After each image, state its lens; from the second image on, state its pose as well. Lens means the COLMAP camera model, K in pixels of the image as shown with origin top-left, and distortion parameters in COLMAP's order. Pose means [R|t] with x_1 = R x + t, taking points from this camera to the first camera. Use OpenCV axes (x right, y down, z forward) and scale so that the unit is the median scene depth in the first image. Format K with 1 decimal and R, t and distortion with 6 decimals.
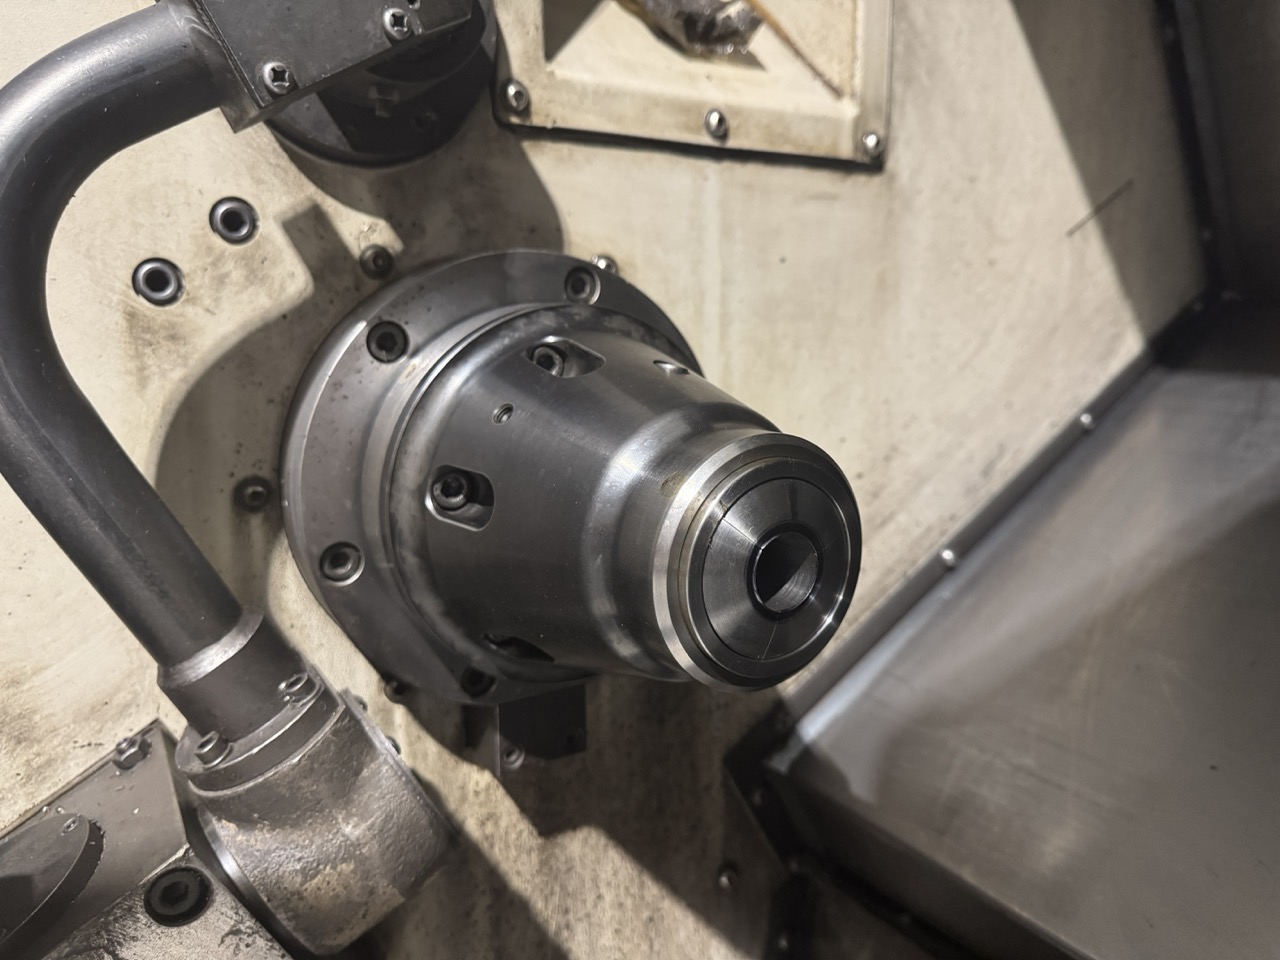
lens RADIAL K [[889.1, 0, 631.7], [0, 889.1, 486.7], [0, 0, 1]] dist [0.119611, -0.205735]
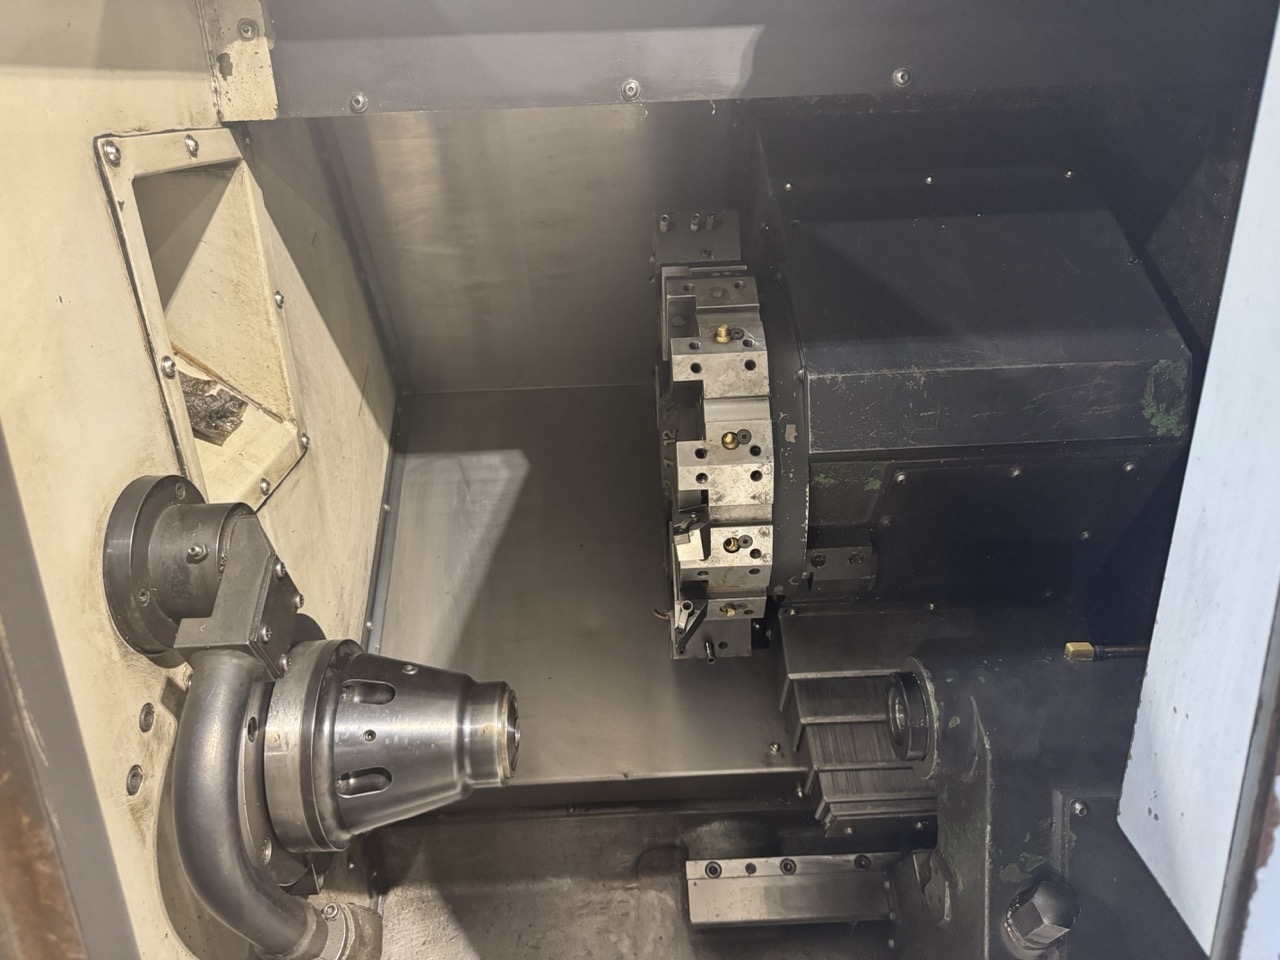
lens RADIAL K [[889.1, 0, 631.7], [0, 889.1, 486.7], [0, 0, 1]] dist [0.119611, -0.205735]
pose [[0.493644, -0.340075, 0.800415, -0.811246], [0.158717, 0.940145, 0.301556, -0.717132], [-0.855058, -0.021822, 0.518073, -0.390426]]
